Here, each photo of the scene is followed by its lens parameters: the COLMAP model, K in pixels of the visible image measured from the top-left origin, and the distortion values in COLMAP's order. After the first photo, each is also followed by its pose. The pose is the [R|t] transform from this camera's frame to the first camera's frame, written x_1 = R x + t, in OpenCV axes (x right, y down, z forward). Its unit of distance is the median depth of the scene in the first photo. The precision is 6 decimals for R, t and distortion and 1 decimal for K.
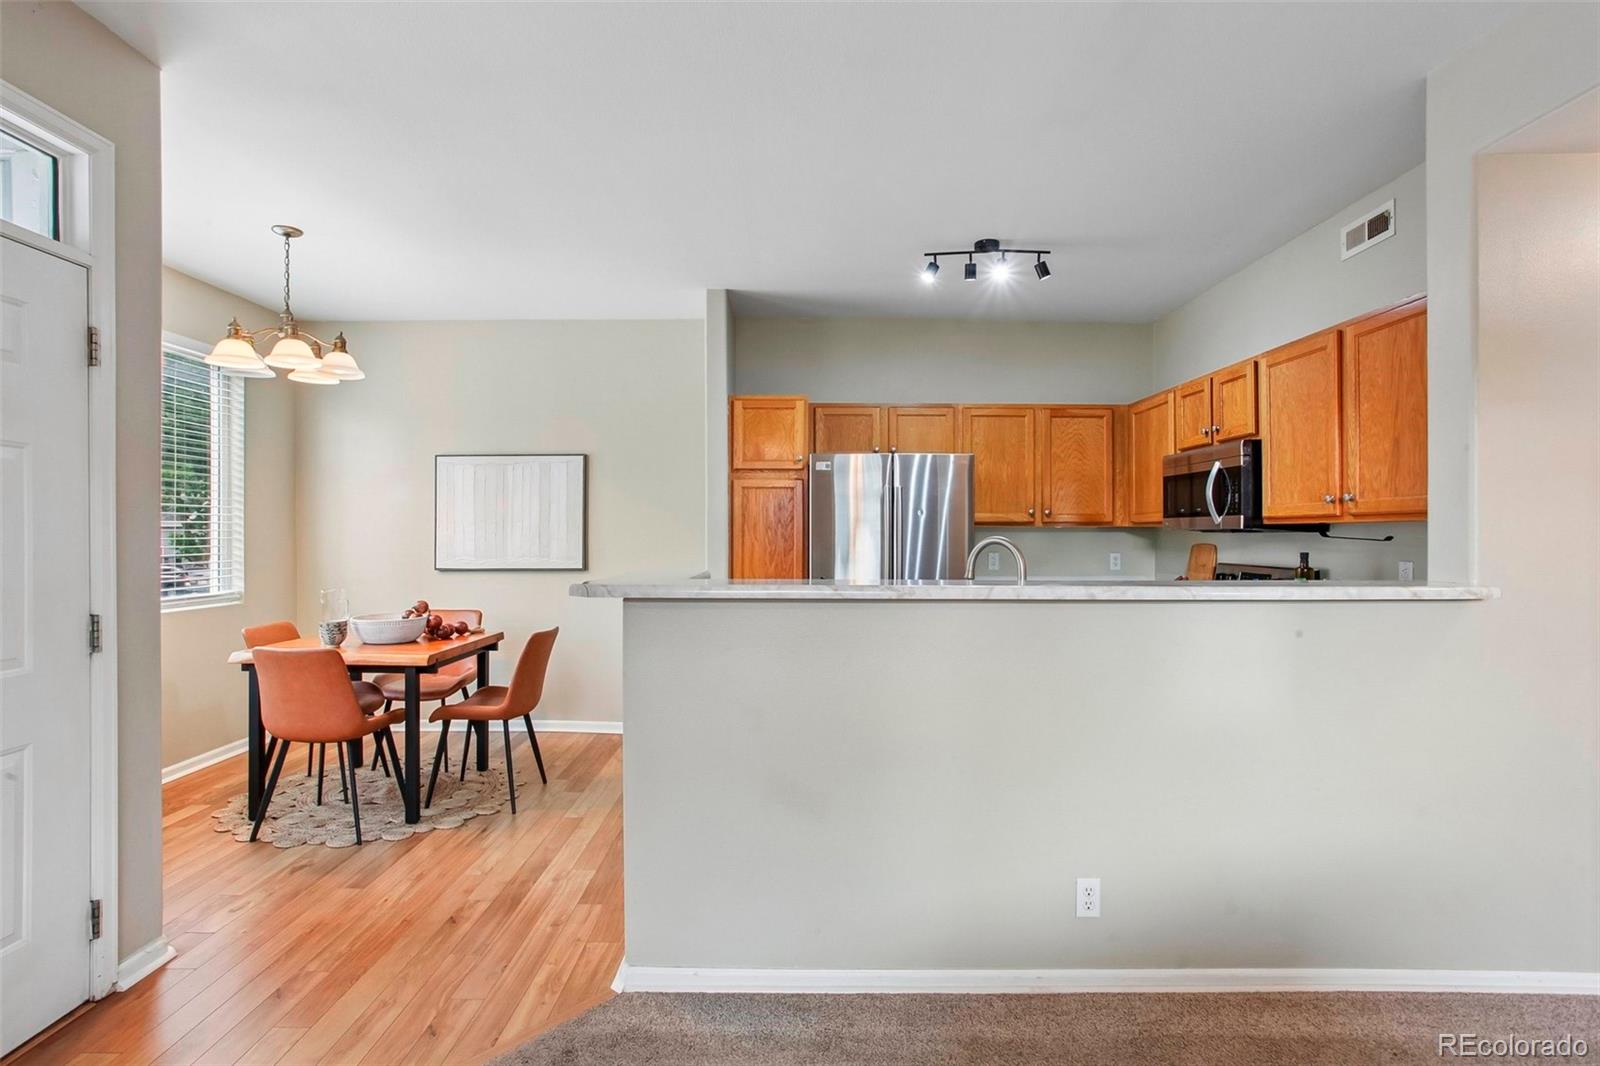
lens RADIAL K [[785.4, 0, 781.9], [0, 785.4, 535.6], [0, 0, 1]] dist [-0.042303, 0.022405]
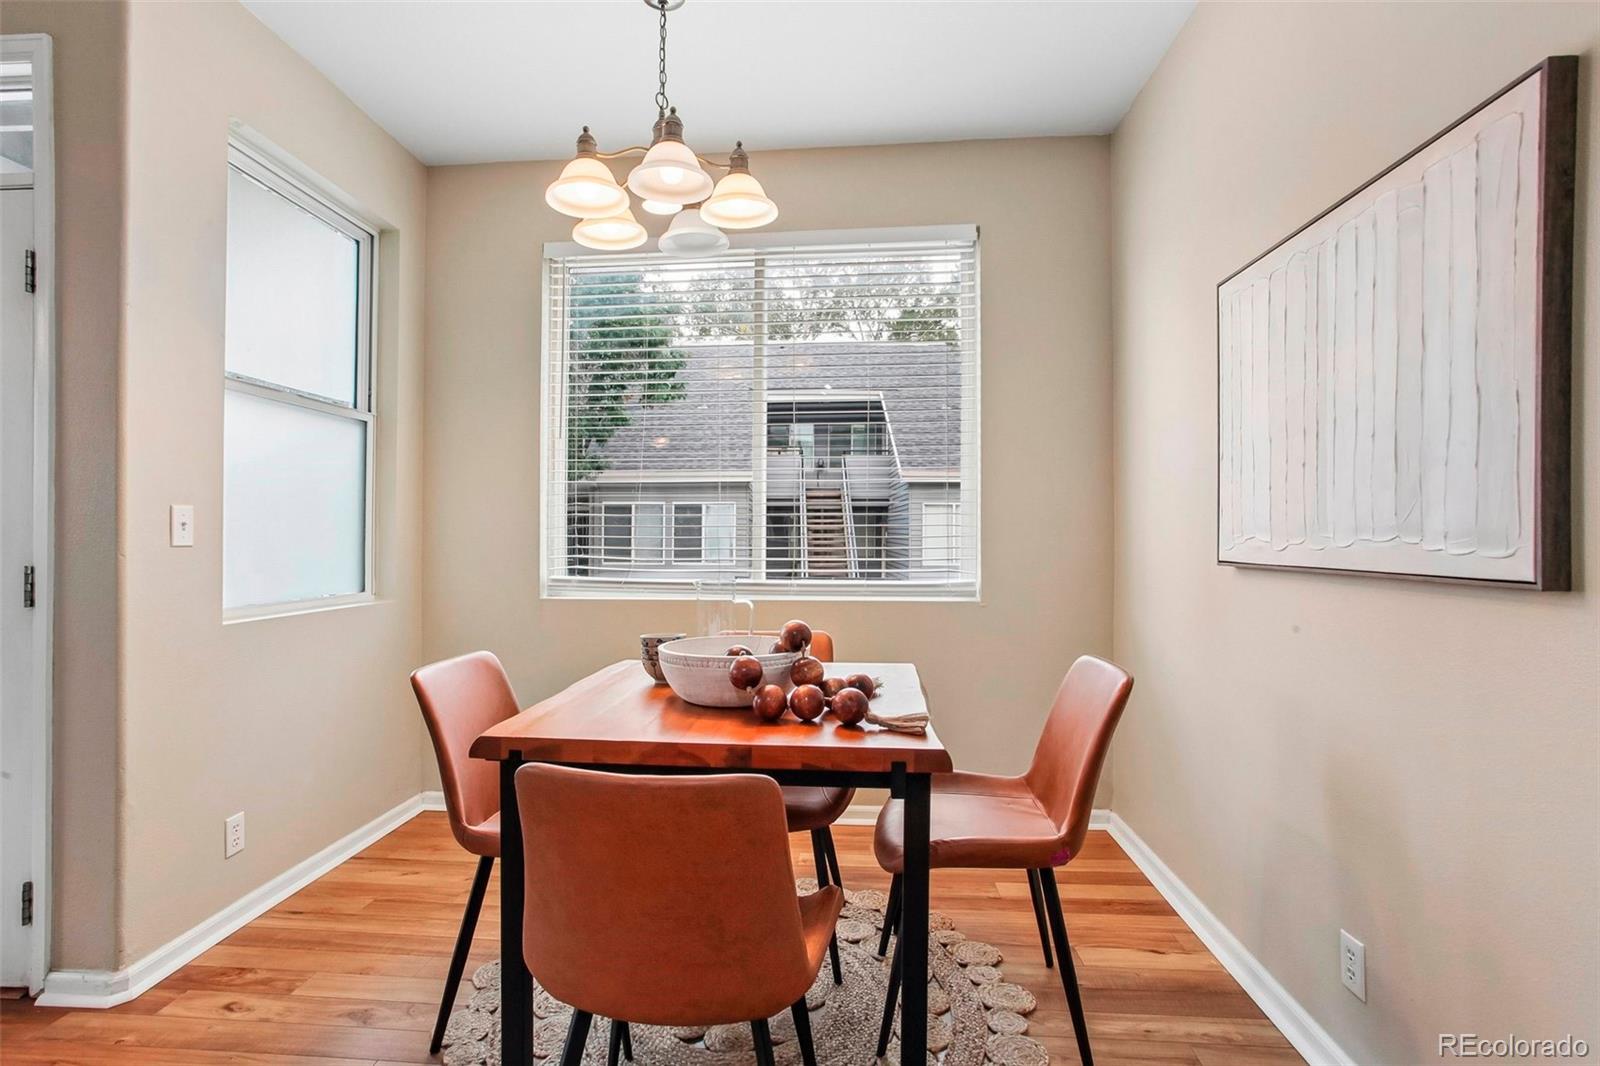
lens RADIAL K [[785.4, 0, 796.8], [0, 785.4, 537.7], [0, 0, 1]] dist [-0.042303, 0.022405]
pose [[-0.073199, -0.002360, -0.997315, -0.023166], [0.002362, 0.999994, -0.002540, 0.032800], [0.997315, -0.002542, -0.073193, 0.895793]]
